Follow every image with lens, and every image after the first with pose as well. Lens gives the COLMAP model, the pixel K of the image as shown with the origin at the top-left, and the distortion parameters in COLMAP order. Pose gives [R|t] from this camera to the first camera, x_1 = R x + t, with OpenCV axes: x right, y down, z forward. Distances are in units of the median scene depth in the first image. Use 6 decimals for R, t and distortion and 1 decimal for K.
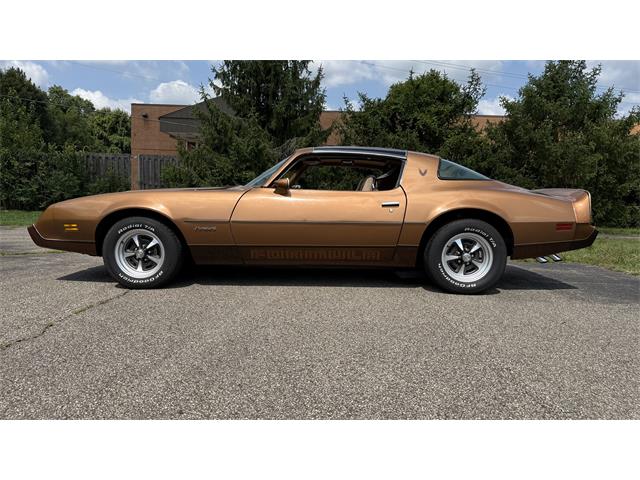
lens RADIAL K [[449.9, 0, 317.7], [0, 449.9, 242.1], [0, 0, 1]] dist [0.044466, -0.062473]
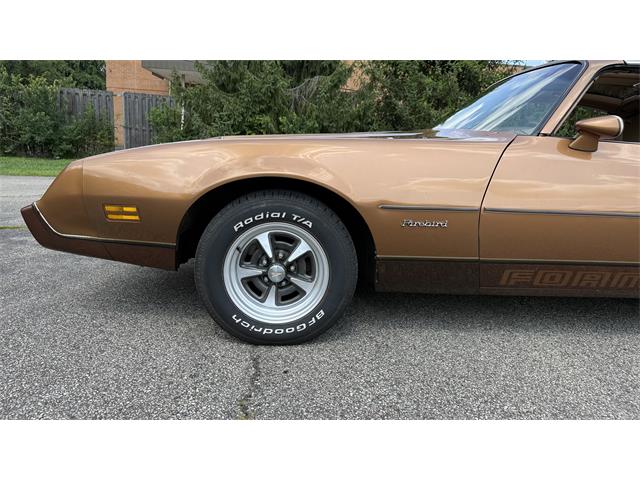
lens RADIAL K [[449.9, 0, 322.3], [0, 449.9, 243.8], [0, 0, 1]] dist [0.044466, -0.062473]
pose [[0.997818, 0.015191, 0.064252, -0.085844], [-0.022107, 0.993869, 0.108335, -0.012891], [-0.062212, -0.109519, 0.992036, 0.122828]]
